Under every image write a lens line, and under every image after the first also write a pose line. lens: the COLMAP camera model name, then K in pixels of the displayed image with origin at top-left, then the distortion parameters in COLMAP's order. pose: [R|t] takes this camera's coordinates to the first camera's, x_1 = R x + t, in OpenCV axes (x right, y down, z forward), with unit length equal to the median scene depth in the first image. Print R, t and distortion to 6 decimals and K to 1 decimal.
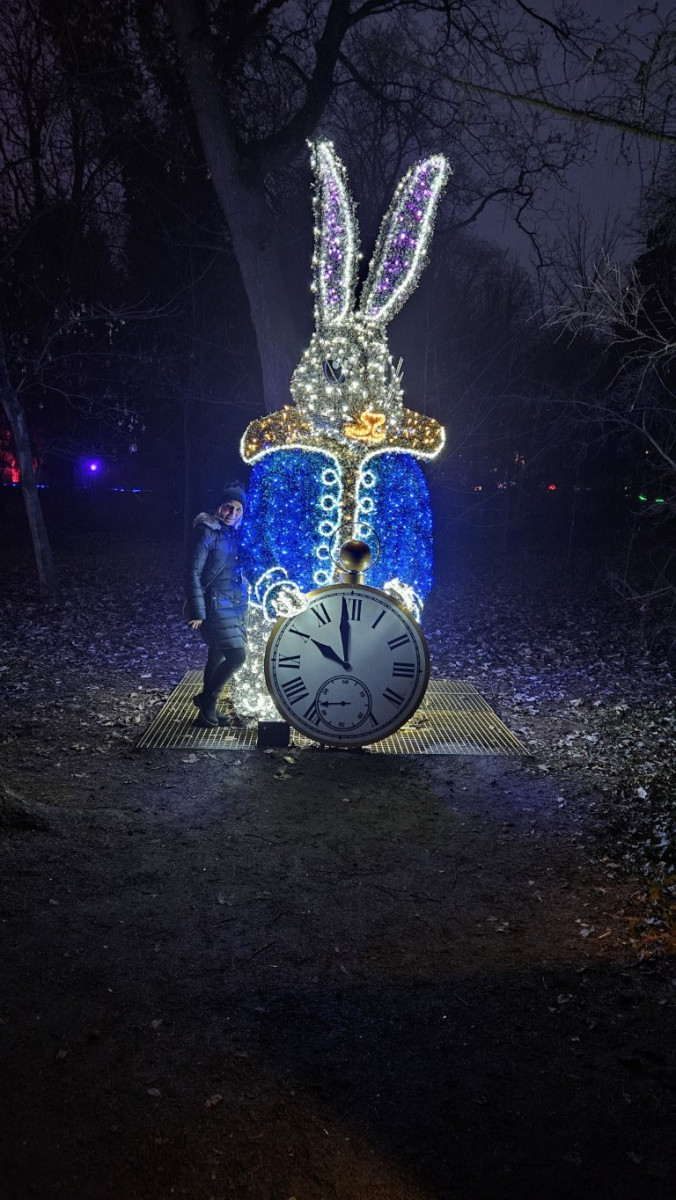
lens RADIAL K [[812.9, 0, 333.5], [0, 812.9, 605.1], [0, 0, 1]] dist [0.079224, -0.057648]
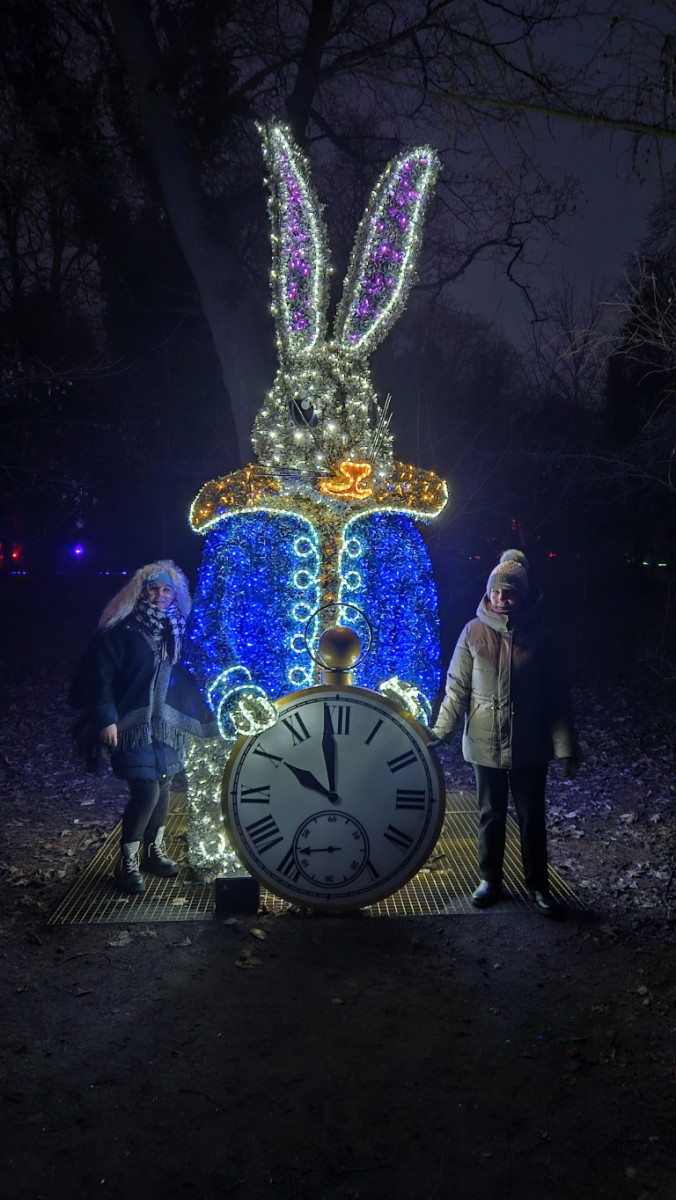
lens RADIAL K [[812.9, 0, 343.6], [0, 812.9, 593.6], [0, 0, 1]] dist [0.079224, -0.057648]
pose [[0.999272, -0.035313, 0.014444, 0.020354], [0.036639, 0.993775, -0.105209, -0.029187], [-0.010638, 0.105662, 0.994345, 0.229187]]
